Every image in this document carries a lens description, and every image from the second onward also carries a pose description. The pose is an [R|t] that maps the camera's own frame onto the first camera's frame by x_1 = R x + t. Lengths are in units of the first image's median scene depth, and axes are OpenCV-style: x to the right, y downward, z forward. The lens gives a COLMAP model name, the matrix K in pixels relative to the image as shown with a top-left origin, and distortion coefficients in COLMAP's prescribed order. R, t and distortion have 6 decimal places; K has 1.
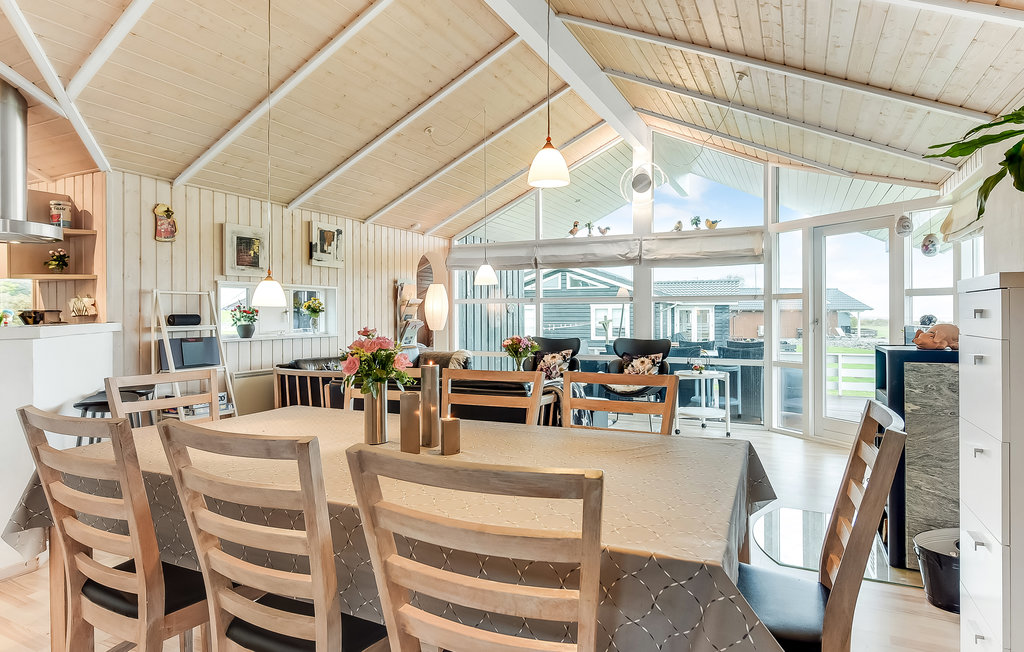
lens RADIAL K [[581.5, 0, 501.1], [0, 581.5, 312.6], [0, 0, 1]] dist [-0.031004, 0.000492]
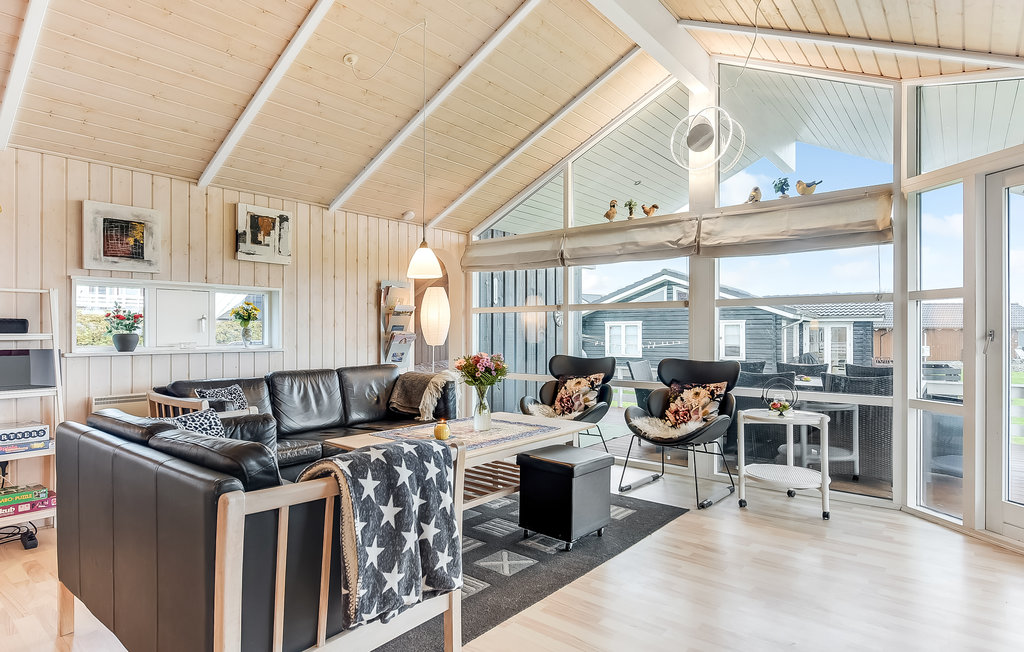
lens RADIAL K [[553.9, 0, 508.2], [0, 553.9, 332.5], [0, 0, 1]] dist [-0.014953, -0.000840]
pose [[0.975833, 0.004935, -0.218463, 0.170083], [-0.004249, 0.999984, 0.003612, 0.010887], [0.218477, -0.002596, 0.975839, 0.312638]]
